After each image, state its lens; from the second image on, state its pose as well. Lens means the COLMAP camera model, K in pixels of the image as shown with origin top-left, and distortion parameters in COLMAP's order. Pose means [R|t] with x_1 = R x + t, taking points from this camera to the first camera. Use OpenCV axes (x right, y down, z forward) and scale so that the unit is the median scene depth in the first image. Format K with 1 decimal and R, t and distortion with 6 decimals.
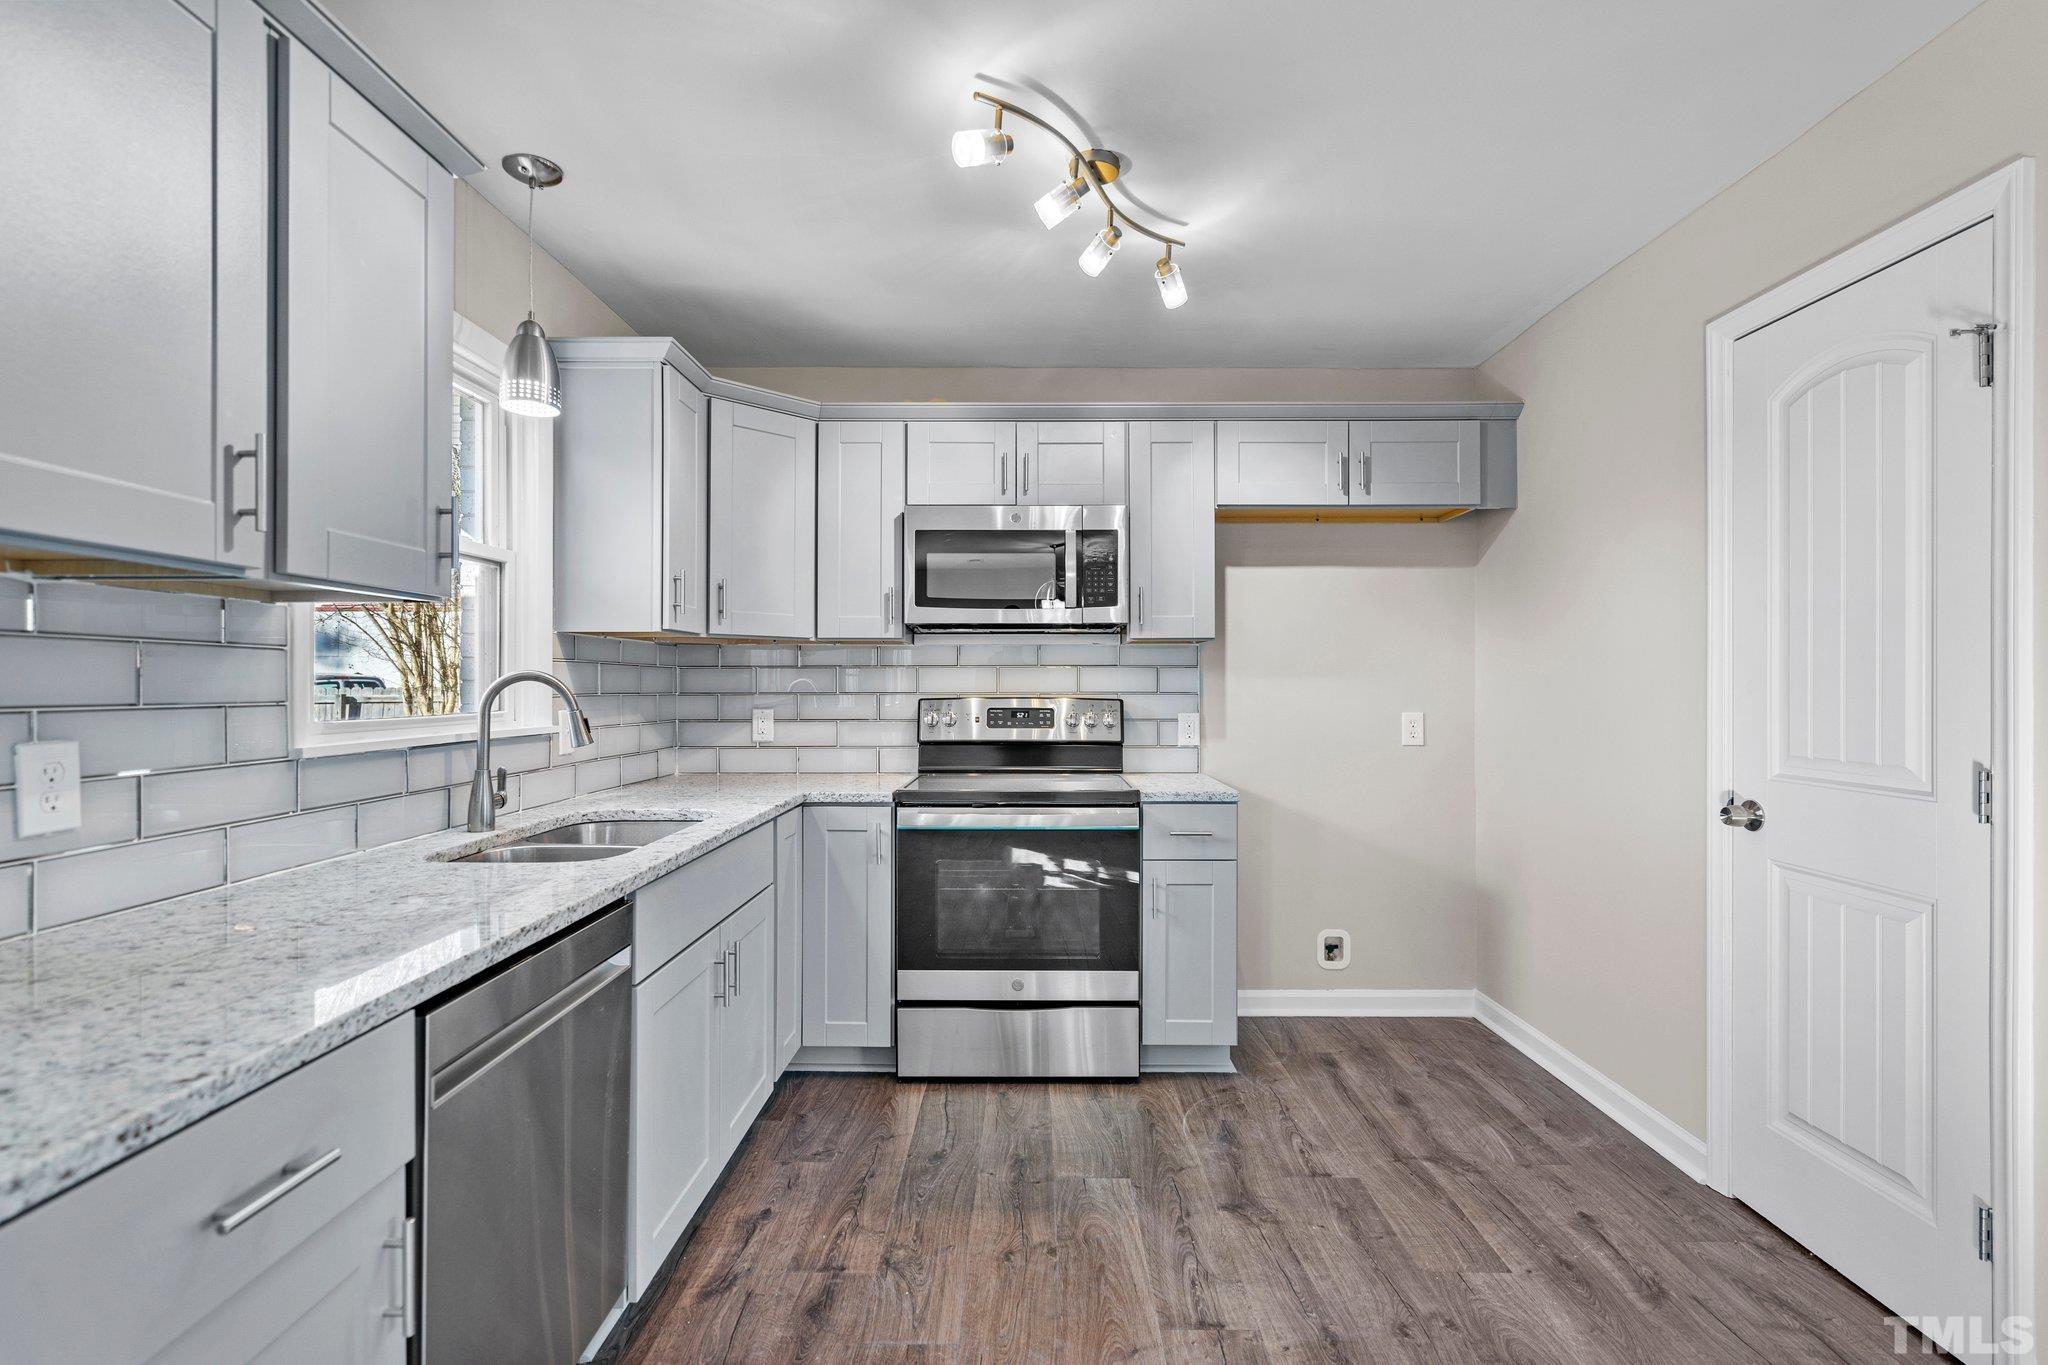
lens RADIAL K [[938.2, 0, 1053.3], [0, 938.2, 686.0], [0, 0, 1]] dist [-0.001089, 0.001065]
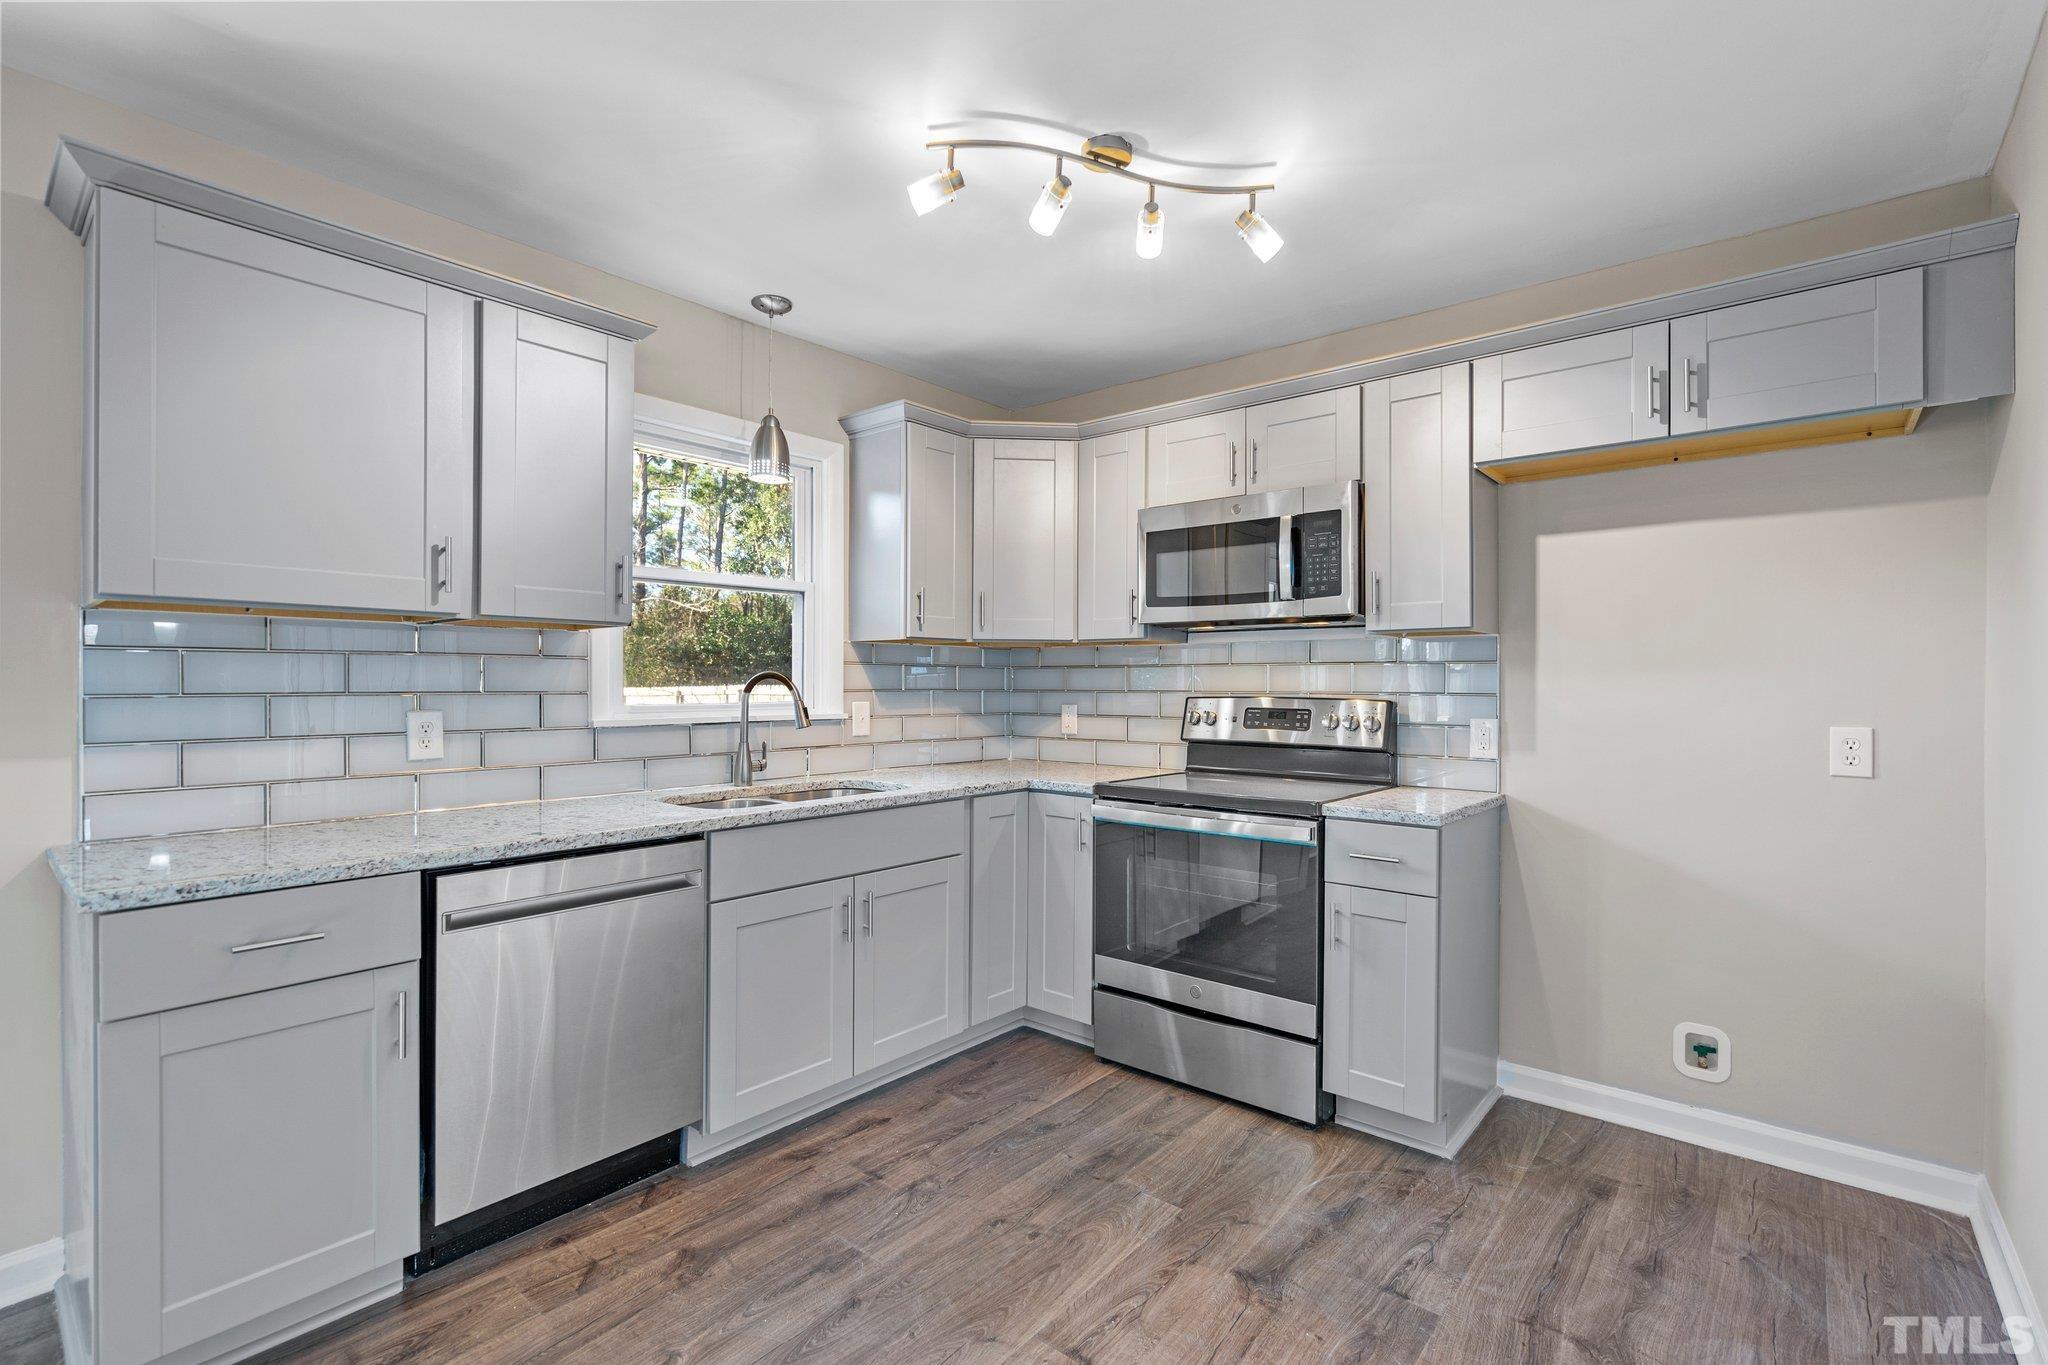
lens RADIAL K [[938.2, 0, 1040.8], [0, 938.2, 686.6], [0, 0, 1]] dist [-0.001089, 0.001065]
pose [[0.766716, 0.004821, -0.641968, 0.454091], [-0.004132, 0.999988, 0.002575, 0.000279], [0.641973, 0.000678, 0.766727, 0.150026]]
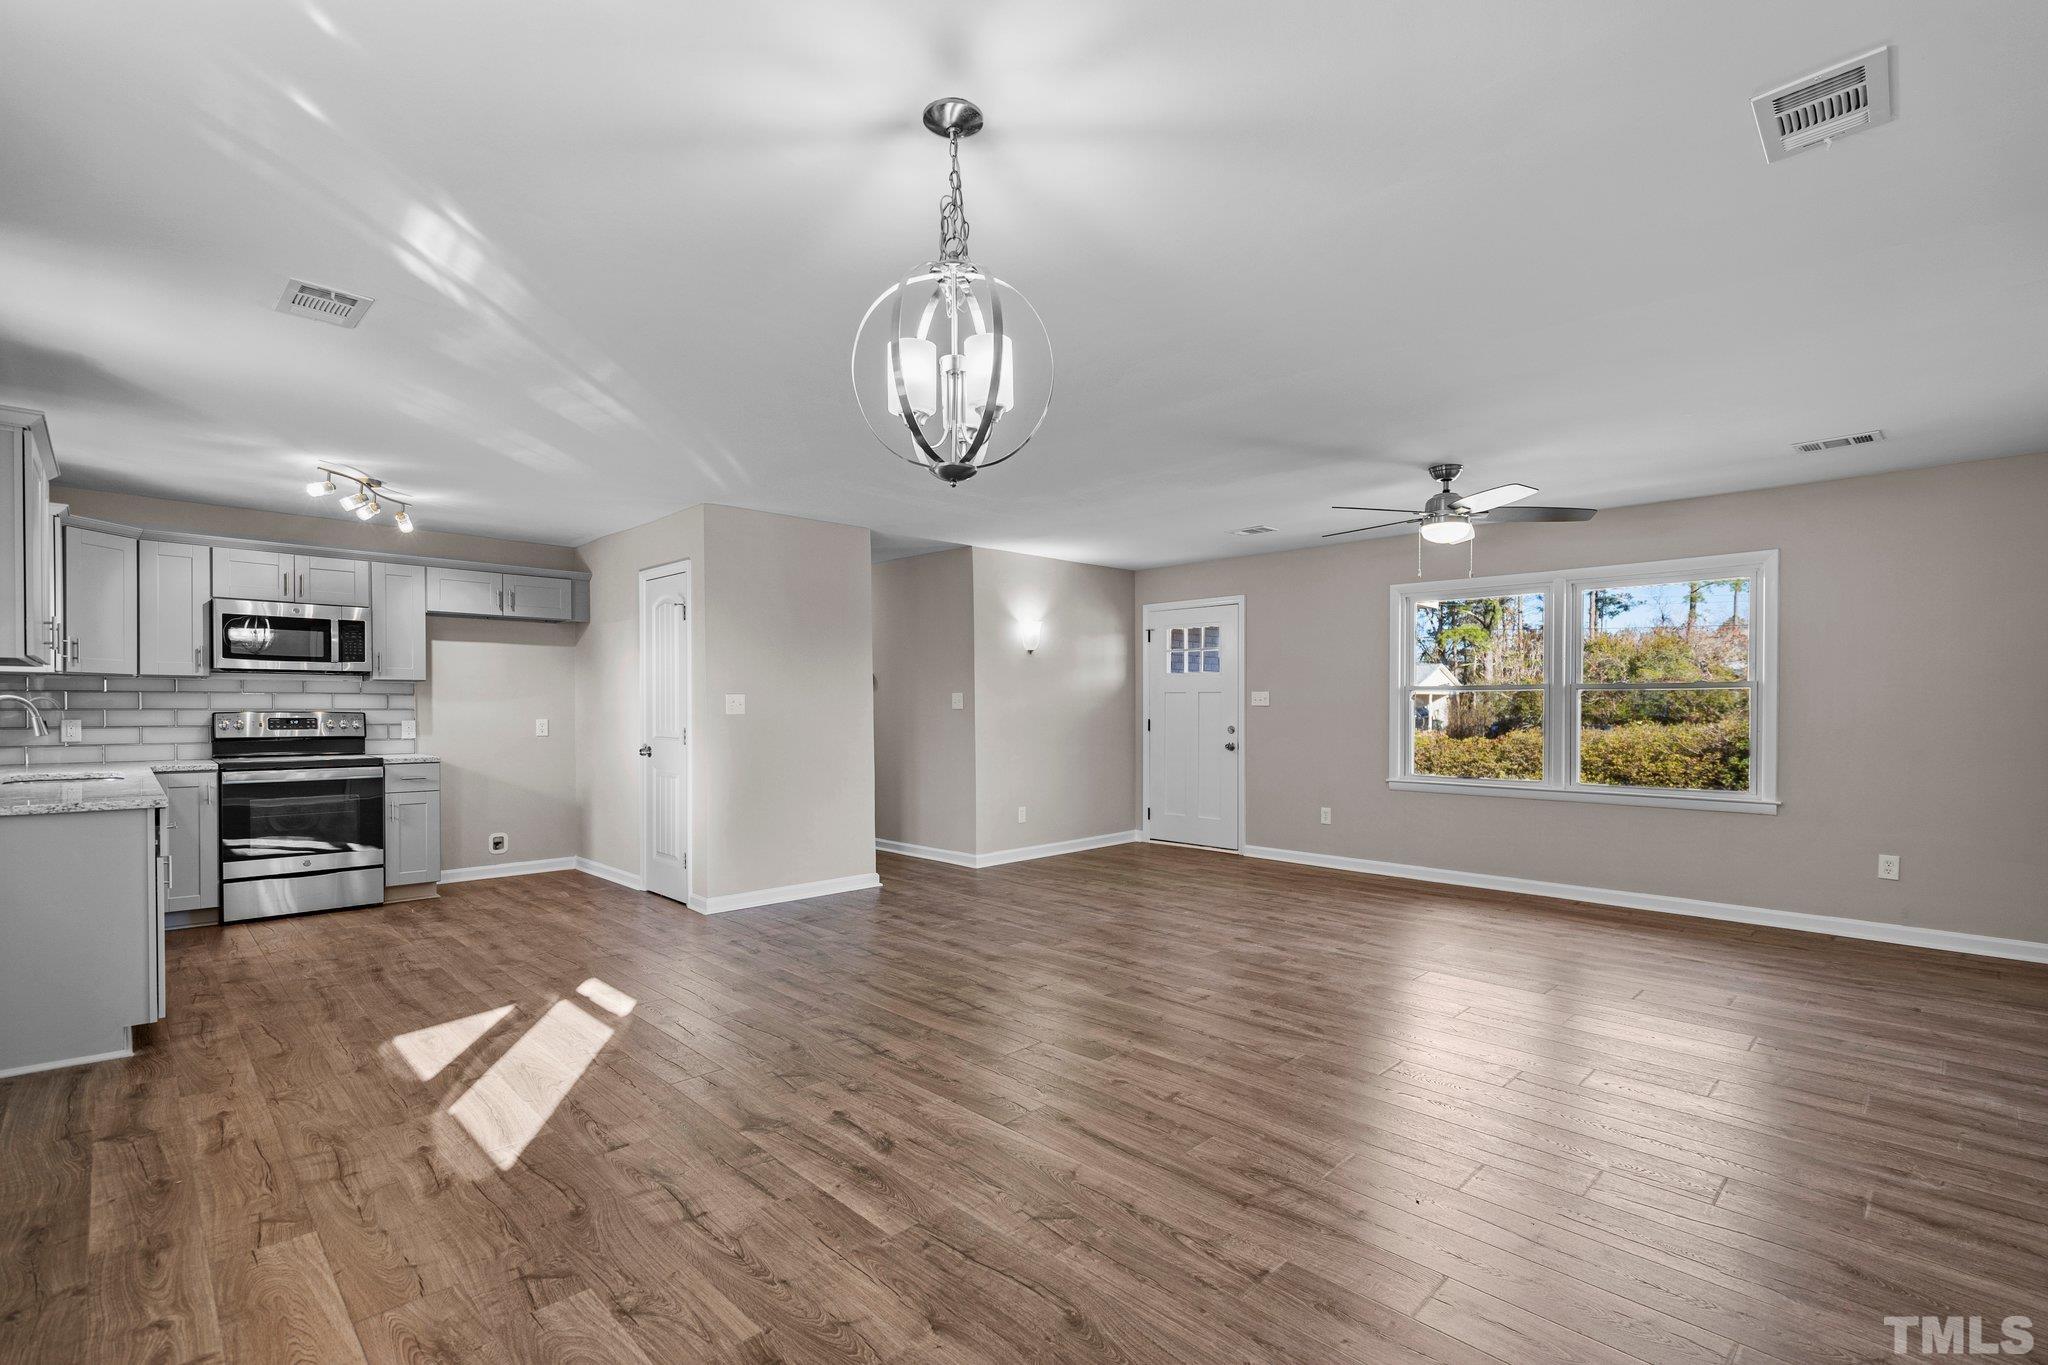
lens RADIAL K [[938.2, 0, 1025.1], [0, 938.2, 721.4], [0, 0, 1]] dist [-0.001089, 0.001065]
pose [[0.723795, -0.008404, 0.689964, -0.289829], [-0.000775, 0.999915, 0.012992, 0.007733], [-0.690015, -0.009938, 0.723727, -1.350925]]
